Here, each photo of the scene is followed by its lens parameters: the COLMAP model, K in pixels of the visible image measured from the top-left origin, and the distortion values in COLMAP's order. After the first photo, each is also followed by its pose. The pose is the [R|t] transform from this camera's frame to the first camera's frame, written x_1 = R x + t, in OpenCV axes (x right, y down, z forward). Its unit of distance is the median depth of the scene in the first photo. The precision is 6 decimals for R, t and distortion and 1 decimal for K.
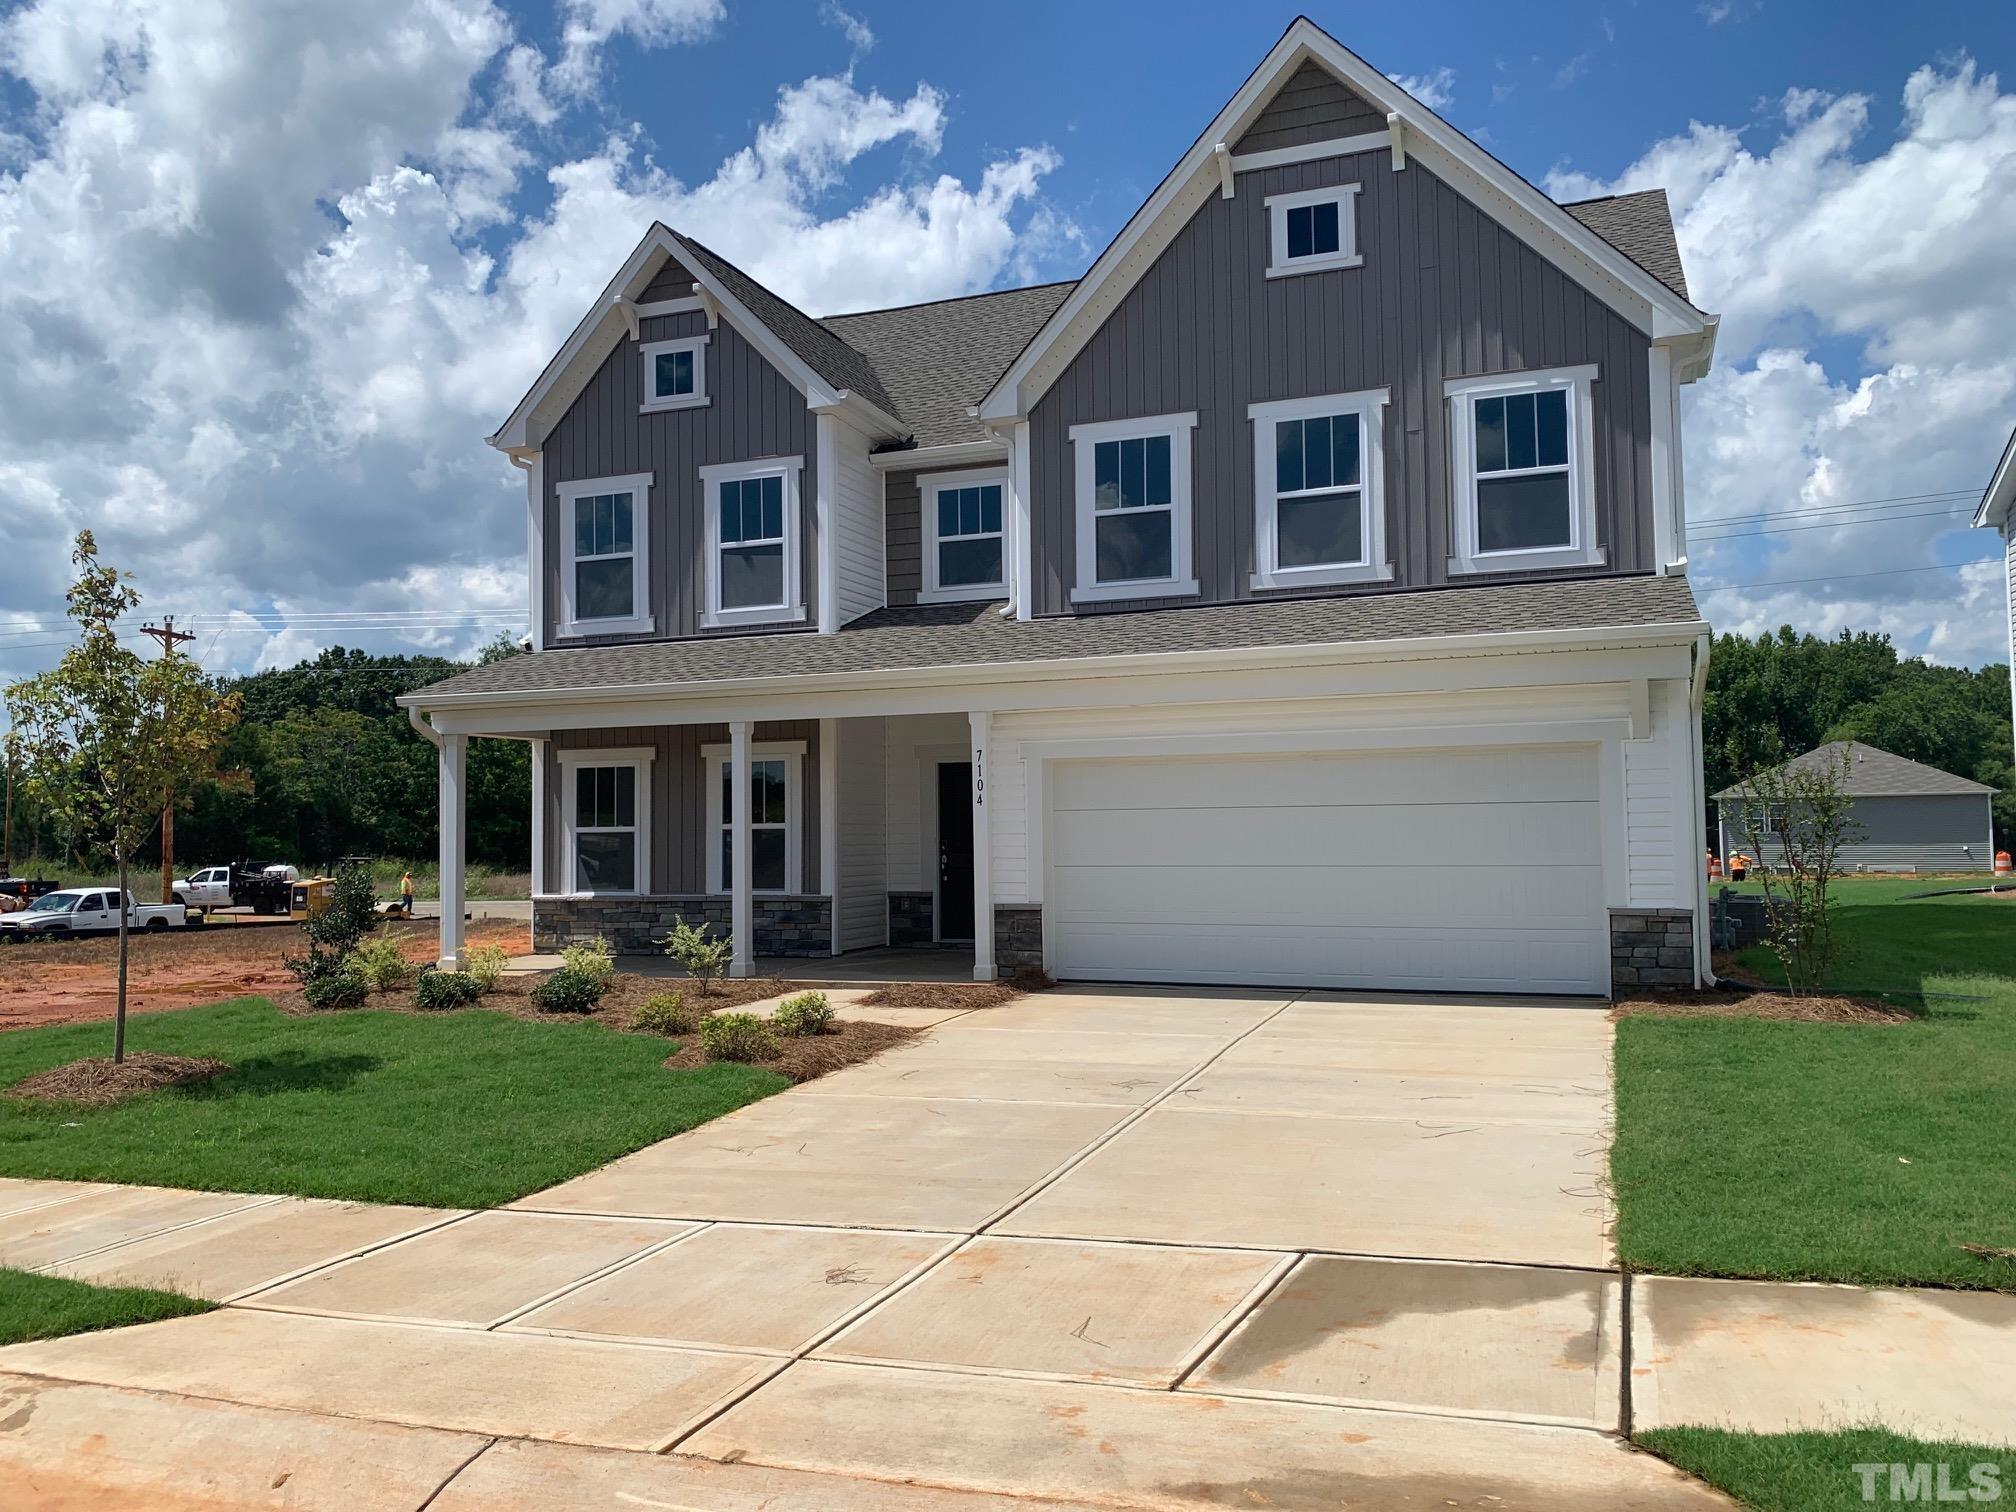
lens RADIAL K [[1544.4, 0, 1000.7], [0, 1544.4, 761.4], [0, 0, 1]] dist [0.090600, -0.132661]
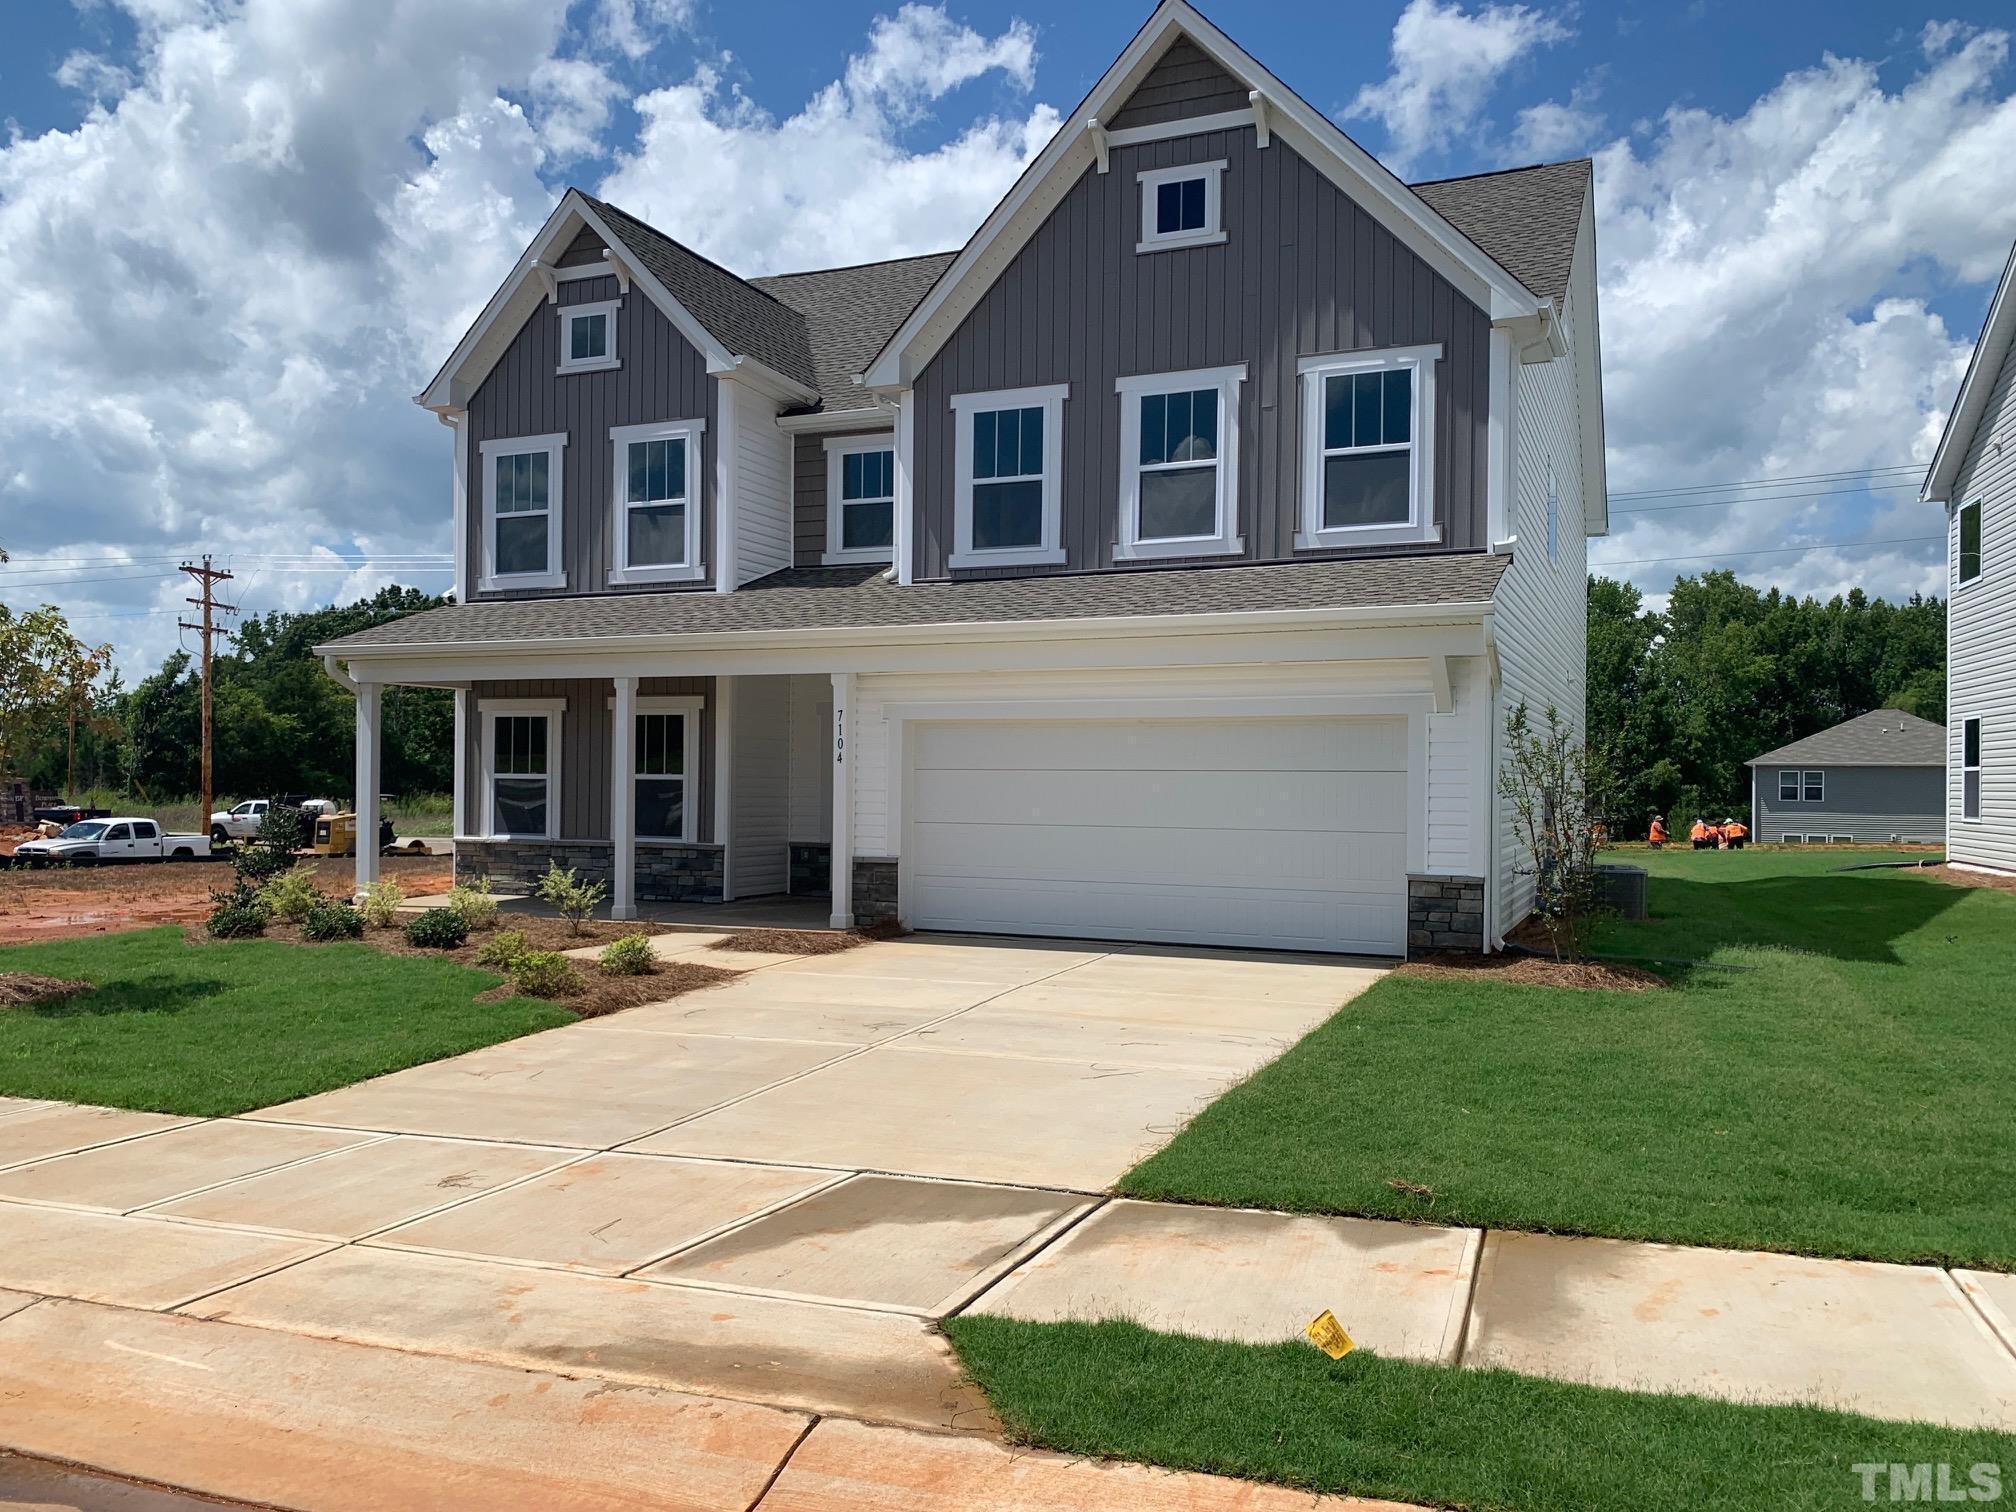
lens RADIAL K [[1553.3, 0, 1013.0], [0, 1553.3, 779.8], [0, 0, 1]] dist [0.088279, -0.130930]
pose [[0.998831, 0.022351, -0.042864, 0.129288], [-0.020416, 0.998775, 0.045066, -0.008433], [0.043818, -0.044139, 0.998064, -0.041938]]
